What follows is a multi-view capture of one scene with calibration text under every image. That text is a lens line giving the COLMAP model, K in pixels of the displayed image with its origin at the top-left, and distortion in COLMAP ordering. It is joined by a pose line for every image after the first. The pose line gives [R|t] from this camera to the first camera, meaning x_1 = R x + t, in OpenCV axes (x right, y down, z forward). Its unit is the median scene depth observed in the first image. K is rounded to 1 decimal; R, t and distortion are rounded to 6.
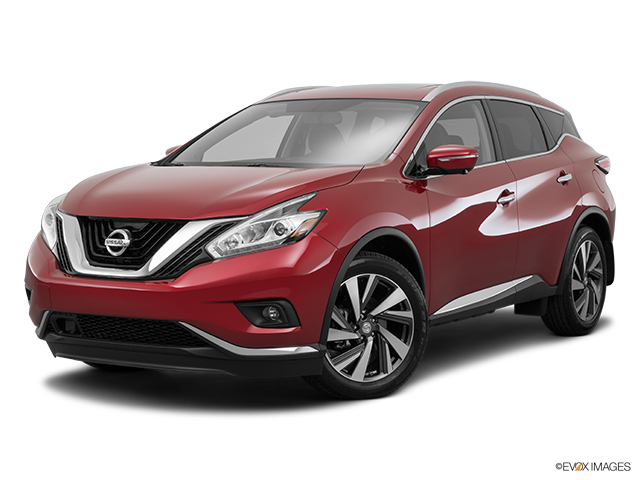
lens RADIAL K [[1182.2, 0, 324.5], [0, 1182.2, 236.2], [0, 0, 1]] dist [0.105545, 0.000000]
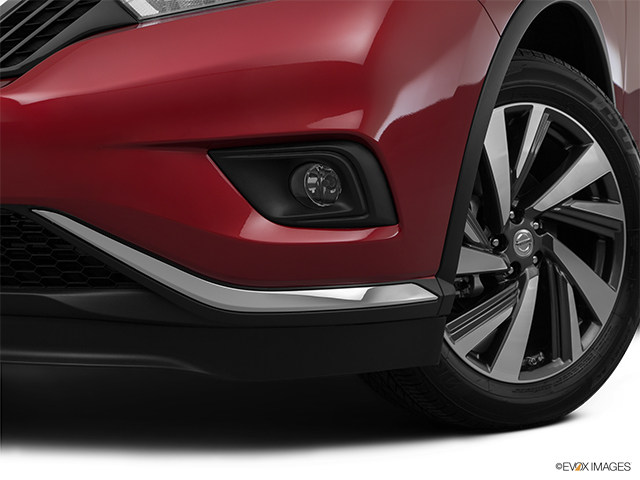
lens RADIAL K [[1353.0, 0, 348.9], [0, 1353.0, 251.7], [0, 0, 1]] dist [0.237362, 0.000000]
pose [[0.990980, -0.014635, 0.133206, -0.080823], [0.012135, 0.999735, 0.019558, 0.071055], [-0.133457, -0.017765, 0.990895, 0.569587]]
